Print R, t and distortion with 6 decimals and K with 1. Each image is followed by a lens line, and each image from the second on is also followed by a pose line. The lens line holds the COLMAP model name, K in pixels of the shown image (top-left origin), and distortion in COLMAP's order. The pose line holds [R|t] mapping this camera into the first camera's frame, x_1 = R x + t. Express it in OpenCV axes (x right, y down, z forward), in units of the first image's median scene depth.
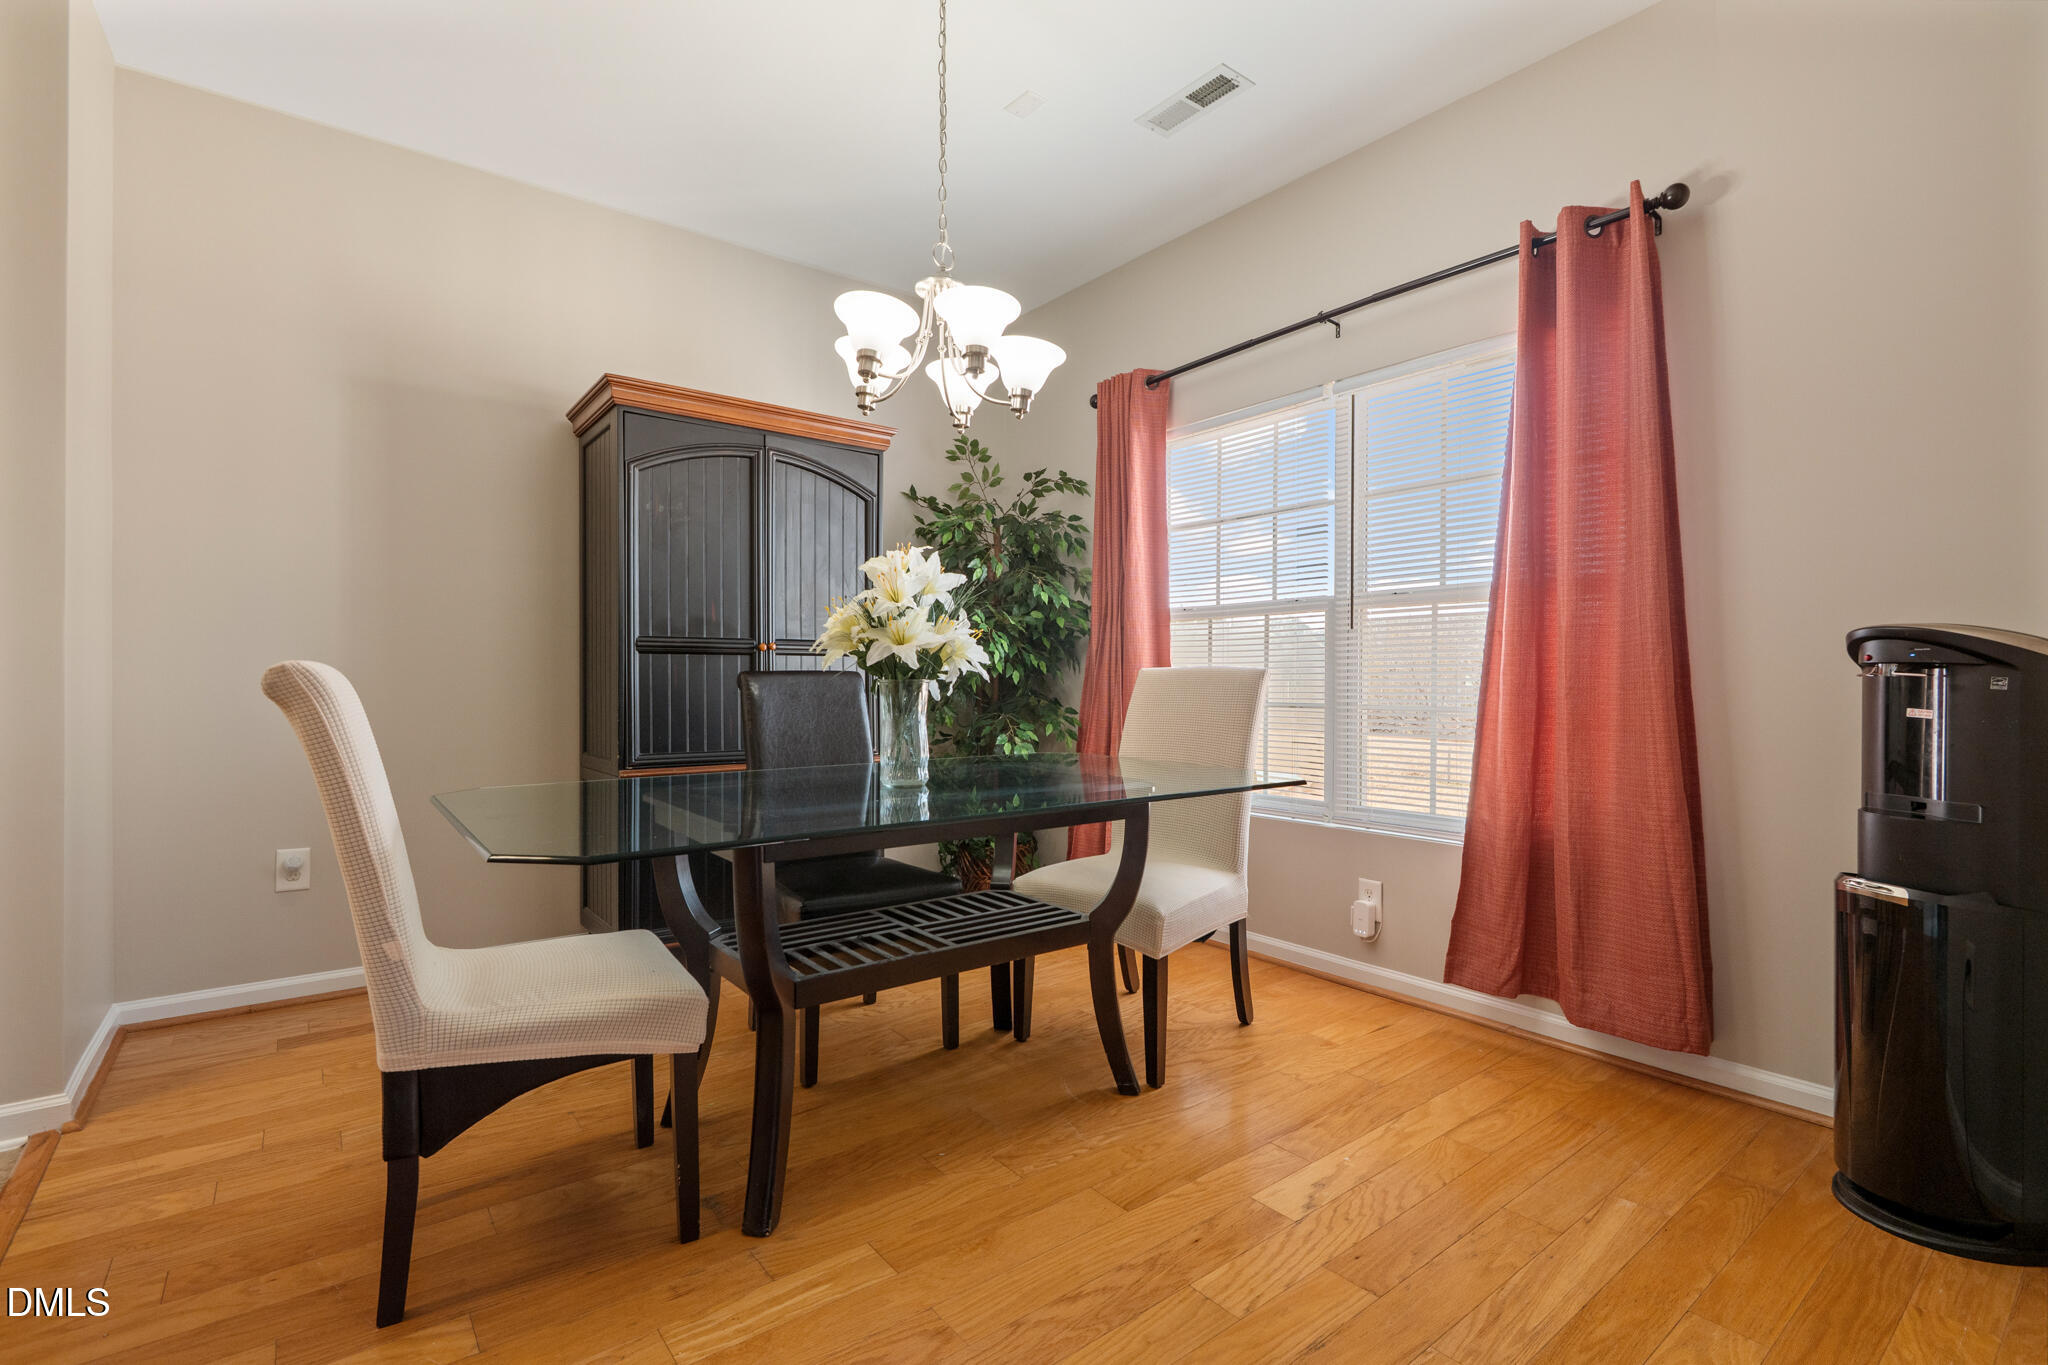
lens RADIAL K [[930.4, 0, 1028.4], [0, 930.4, 681.6], [0, 0, 1]] dist [-0.004096, -0.003486]
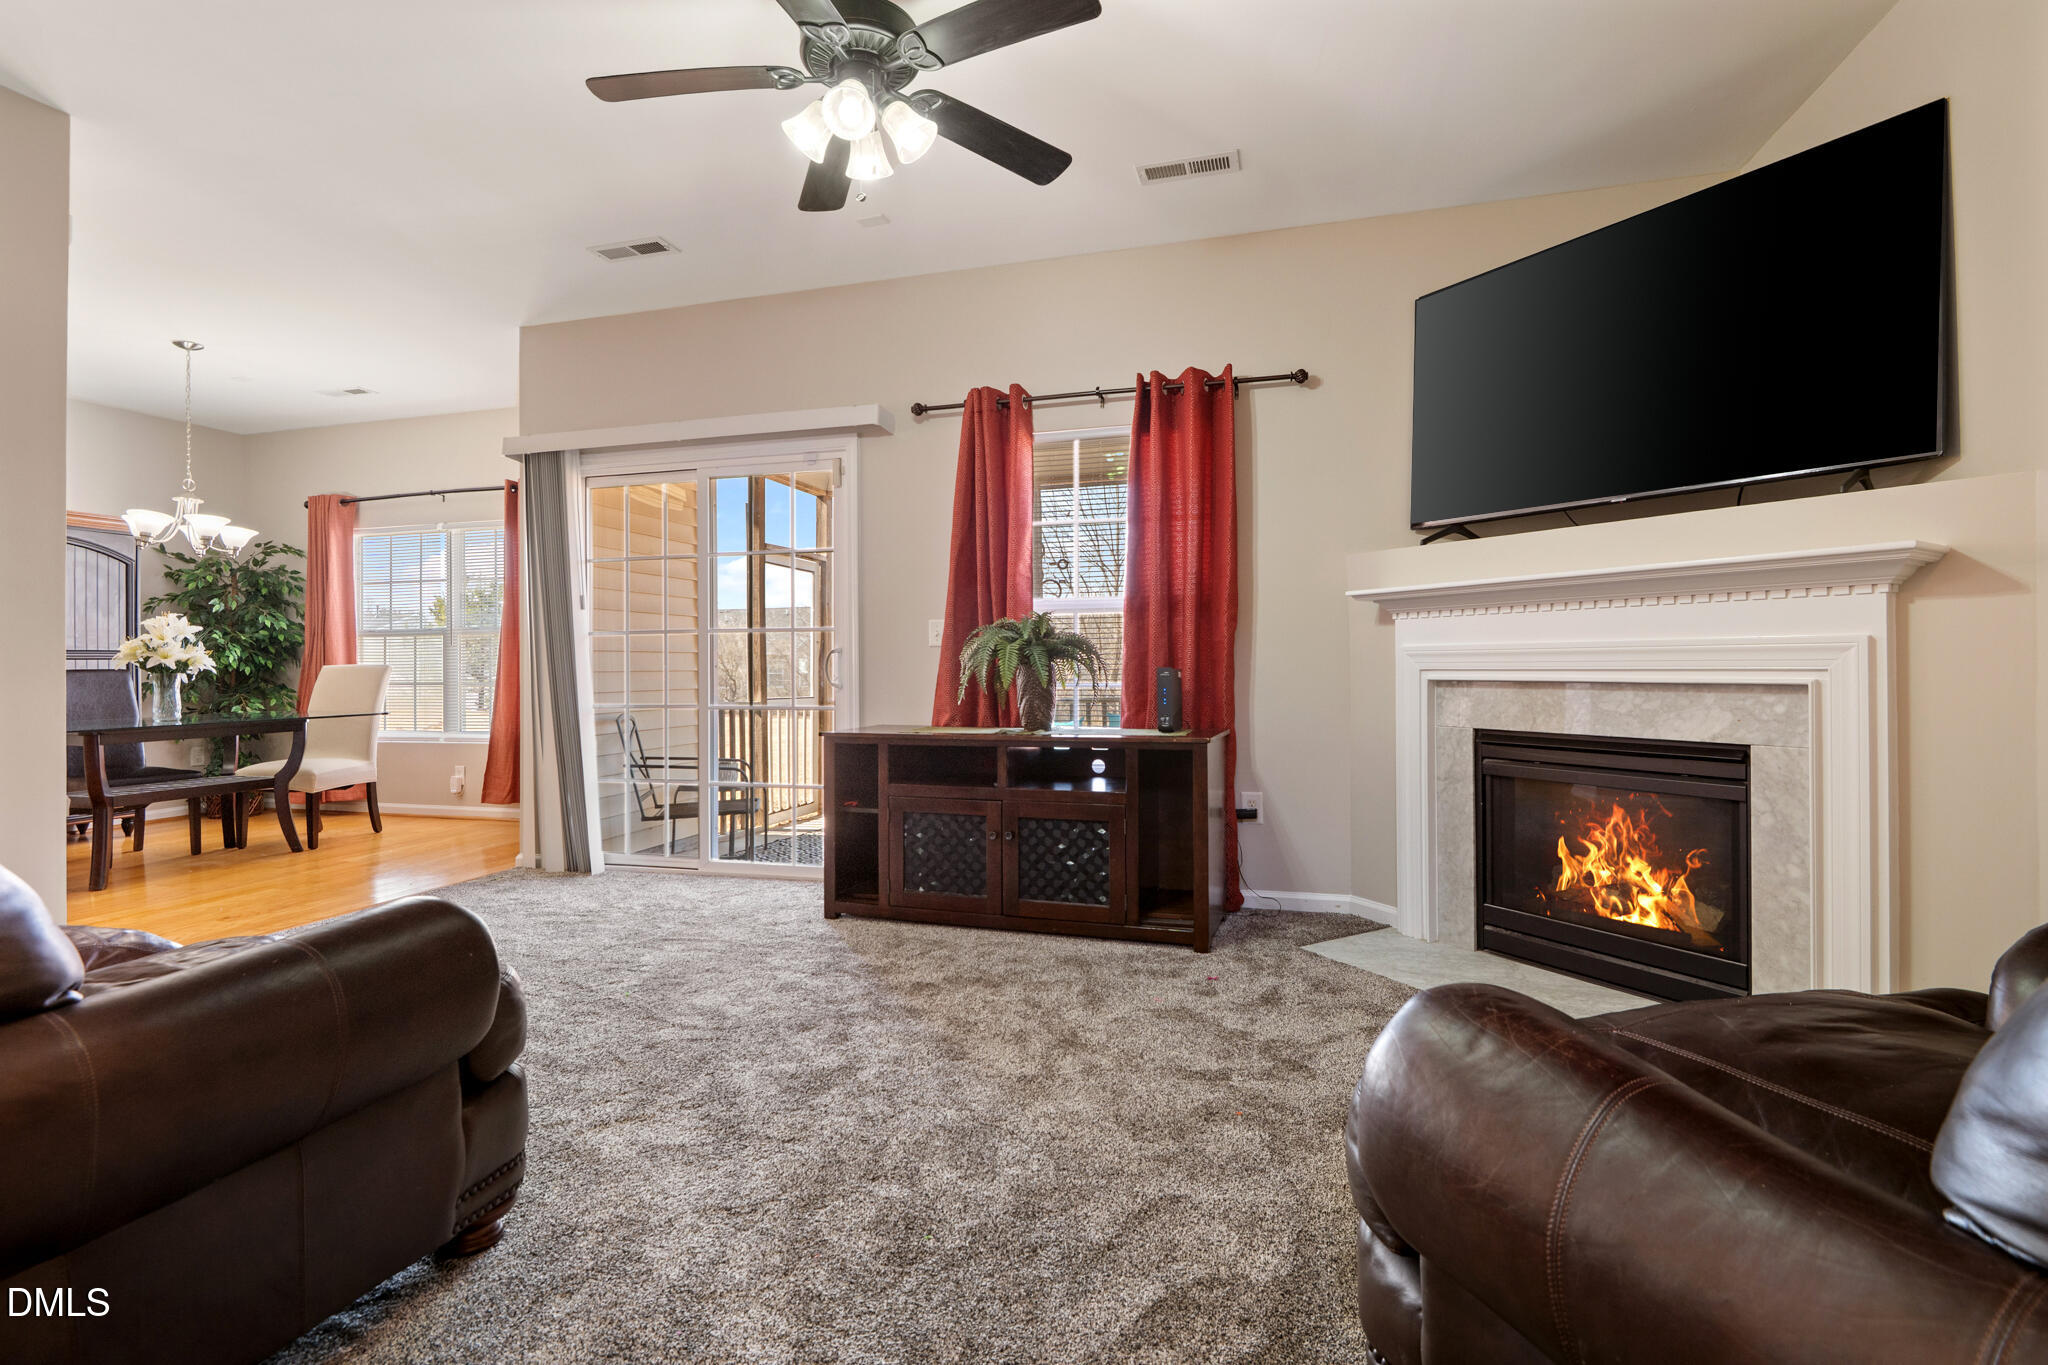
lens RADIAL K [[930.4, 0, 1009.2], [0, 930.4, 661.6], [0, 0, 1]] dist [-0.004096, -0.003486]
pose [[0.805655, -0.007596, 0.592336, 0.126215], [0.011454, 0.999931, -0.002756, -0.001211], [-0.592274, 0.009005, 0.805686, -1.387657]]
